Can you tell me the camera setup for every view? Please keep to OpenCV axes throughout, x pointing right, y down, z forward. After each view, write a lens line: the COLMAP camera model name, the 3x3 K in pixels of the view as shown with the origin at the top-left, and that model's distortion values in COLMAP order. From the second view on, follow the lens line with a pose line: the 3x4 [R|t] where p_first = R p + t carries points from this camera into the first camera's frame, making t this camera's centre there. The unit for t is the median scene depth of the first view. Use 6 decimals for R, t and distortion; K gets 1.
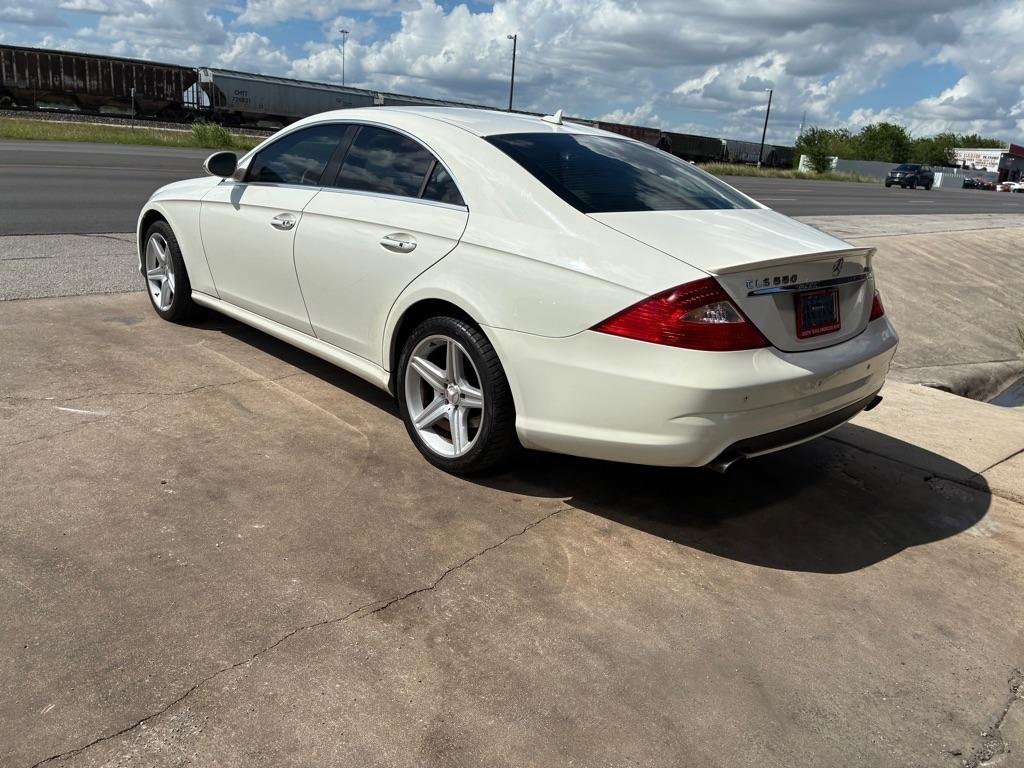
lens RADIAL K [[781.6, 0, 503.5], [0, 781.6, 399.3], [0, 0, 1]] dist [0.063941, -0.094363]
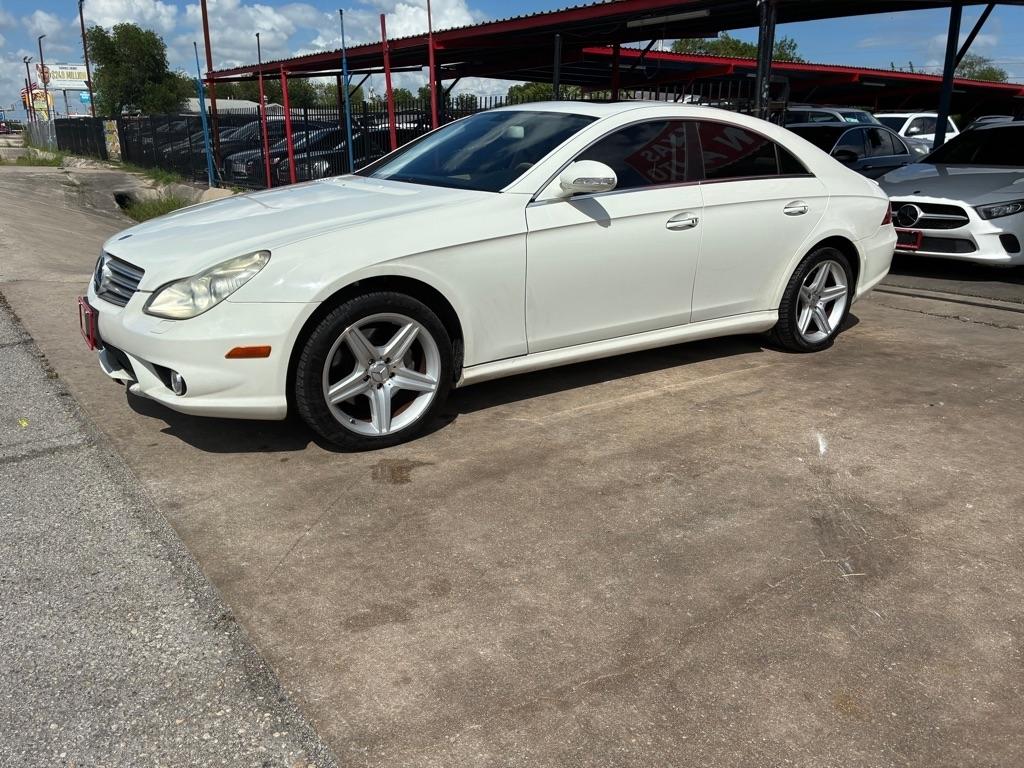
lens RADIAL K [[781.6, 0, 535.5], [0, 781.6, 369.3], [0, 0, 1]] dist [0.063941, -0.094363]
pose [[0.120923, -0.350191, 0.928840, -1.180856], [0.300281, 0.904772, 0.302024, -0.375990], [-0.946155, 0.242392, 0.214563, 0.913967]]
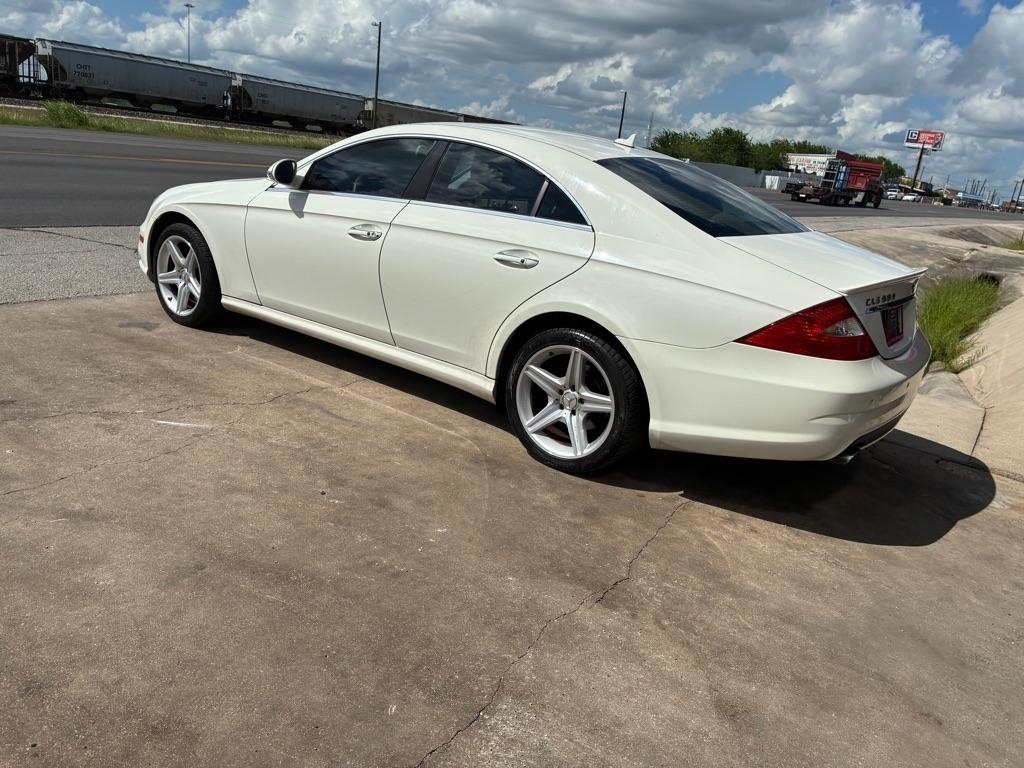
lens RADIAL K [[781.6, 0, 507.5], [0, 781.6, 398.8], [0, 0, 1]] dist [0.063941, -0.094363]
pose [[0.983311, -0.021348, 0.180678, -0.259737], [0.019425, 0.999734, 0.012407, -0.017260], [-0.180894, -0.008690, 0.983464, -0.033814]]
